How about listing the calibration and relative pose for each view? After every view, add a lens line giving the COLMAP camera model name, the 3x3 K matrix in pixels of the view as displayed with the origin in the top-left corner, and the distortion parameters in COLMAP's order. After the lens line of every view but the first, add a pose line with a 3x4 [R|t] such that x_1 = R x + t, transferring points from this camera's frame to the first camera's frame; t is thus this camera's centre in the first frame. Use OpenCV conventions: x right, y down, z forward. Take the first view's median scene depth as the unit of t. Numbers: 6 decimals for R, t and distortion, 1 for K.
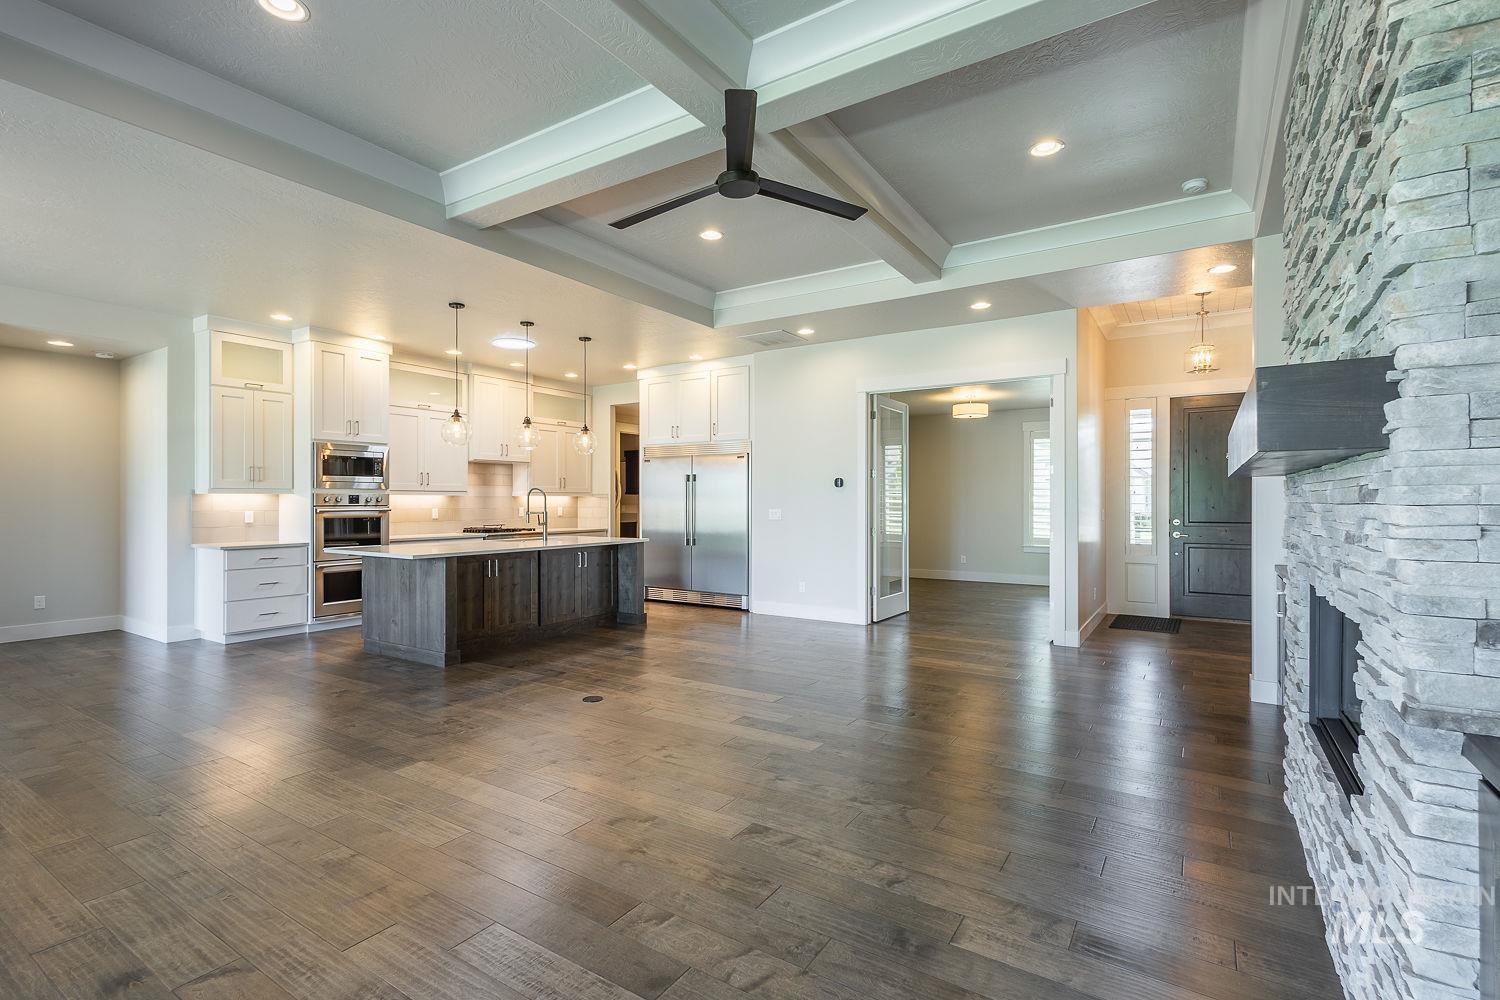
lens RADIAL K [[696.6, 0, 748.2], [0, 696.6, 500.0], [0, 0, 1]] dist [0.012656, -0.005223]
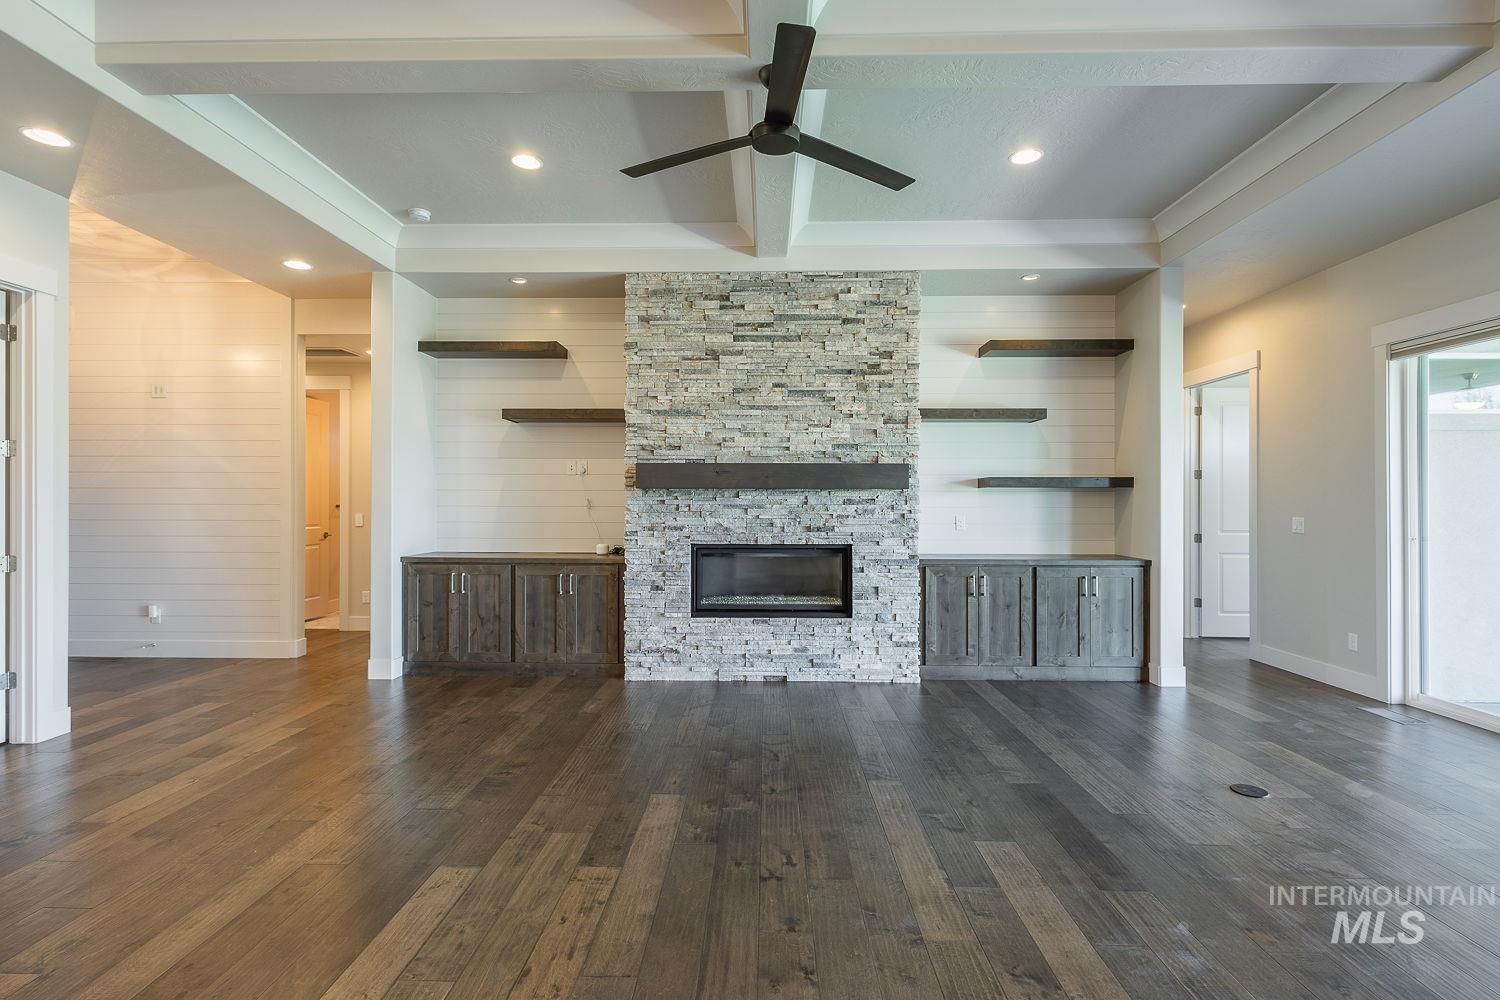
lens RADIAL K [[694.5, 0, 748.0], [0, 694.5, 499.3], [0, 0, 1]] dist [0.012810, -0.005491]
pose [[-0.524274, 0.002420, 0.851546, -0.336577], [-0.003309, 0.999983, -0.004880, 0.000013], [-0.851543, -0.005376, -0.524257, 0.681153]]
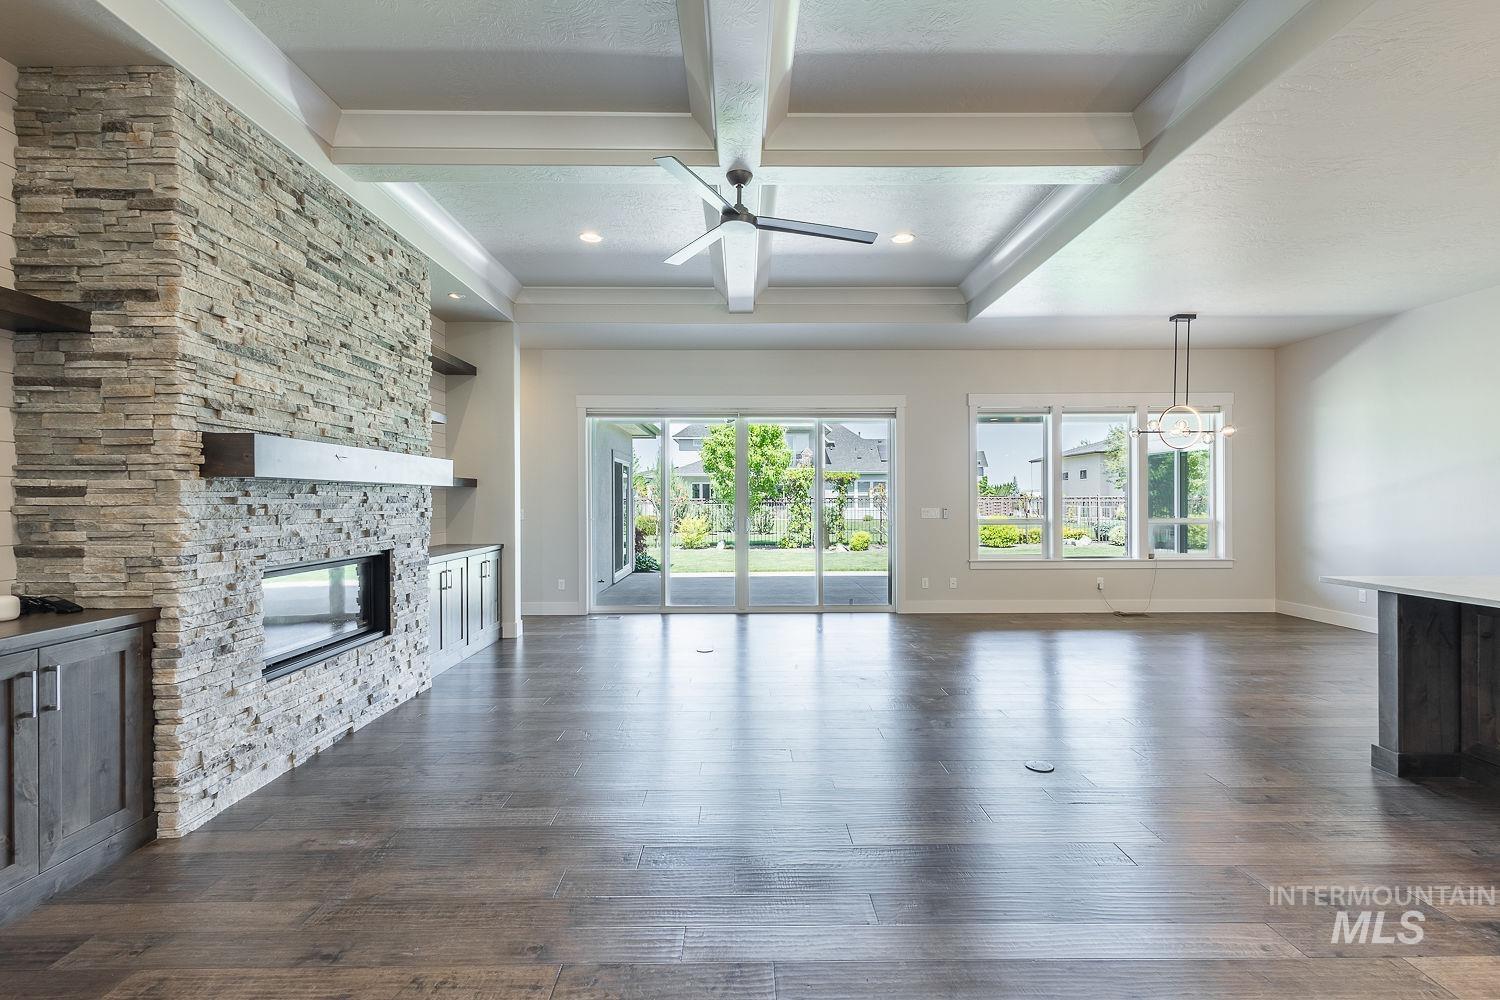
lens RADIAL K [[685.9, 0, 751.7], [0, 685.9, 500.0], [0, 0, 1]] dist [0.014501, -0.006053]
pose [[-0.831381, 0.002362, -0.555697, 0.274984], [0.002823, 0.999996, 0.000027, 0.000220], [0.555695, -0.001547, -0.831385, 0.895293]]
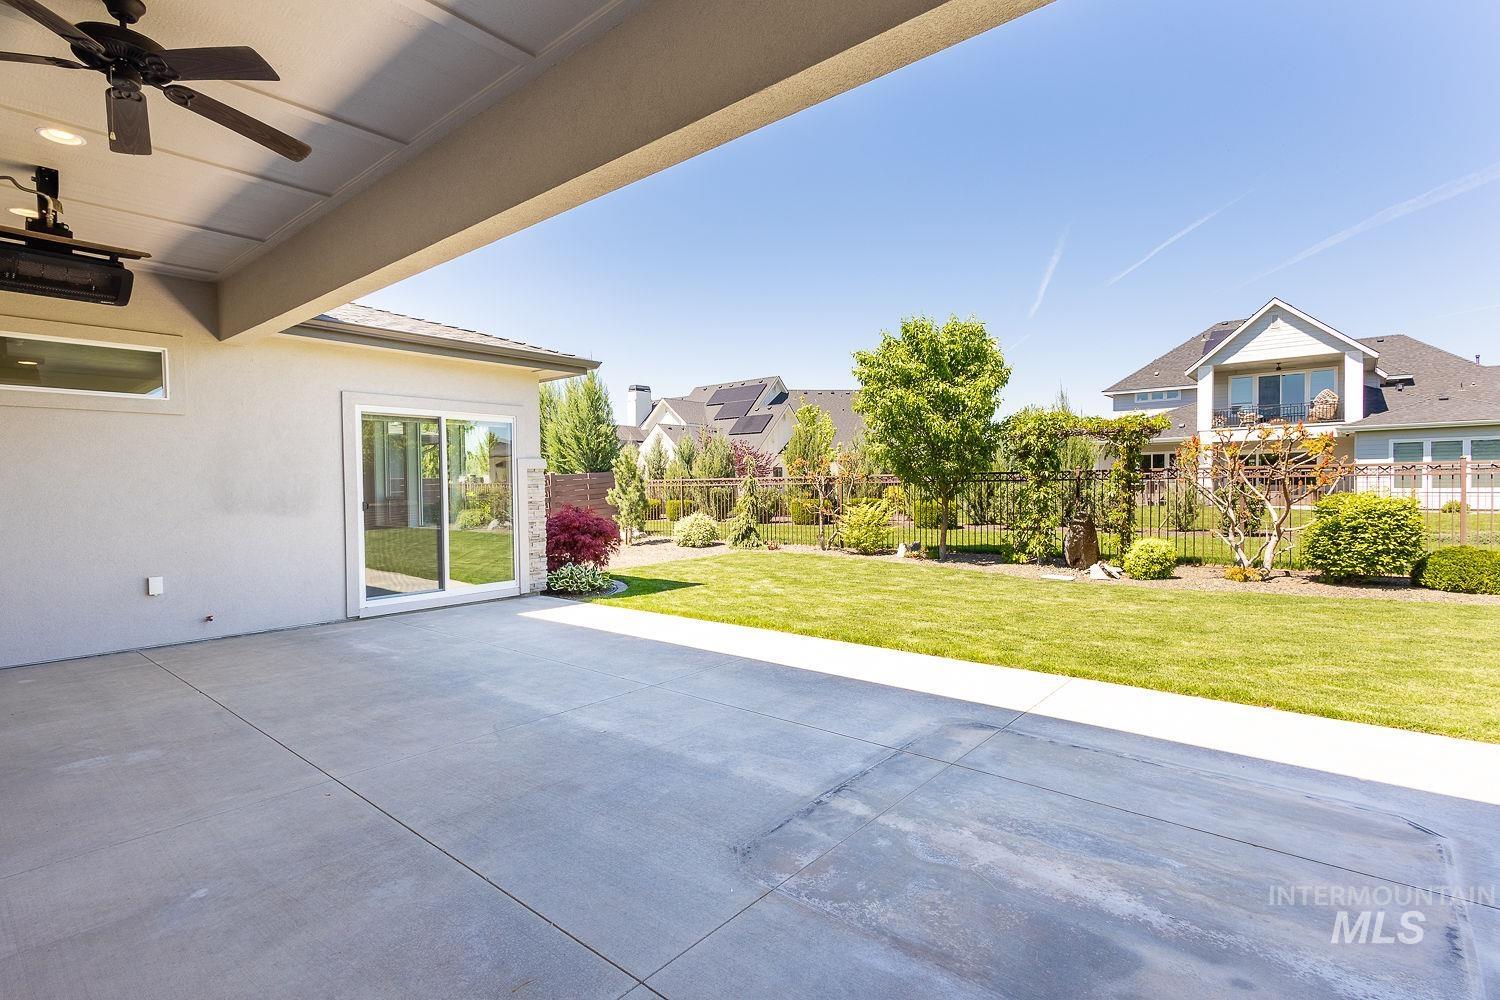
lens RADIAL K [[715.7, 0, 750.0], [0, 715.7, 500.0], [0, 0, 1]] dist [0.007266, -0.000469]
pose [[-0.992443, 0.008979, 0.122379, -0.989936], [0.011640, 0.999711, 0.021047, 0.016466], [-0.122154, 0.022313, -0.992260, 0.304780]]
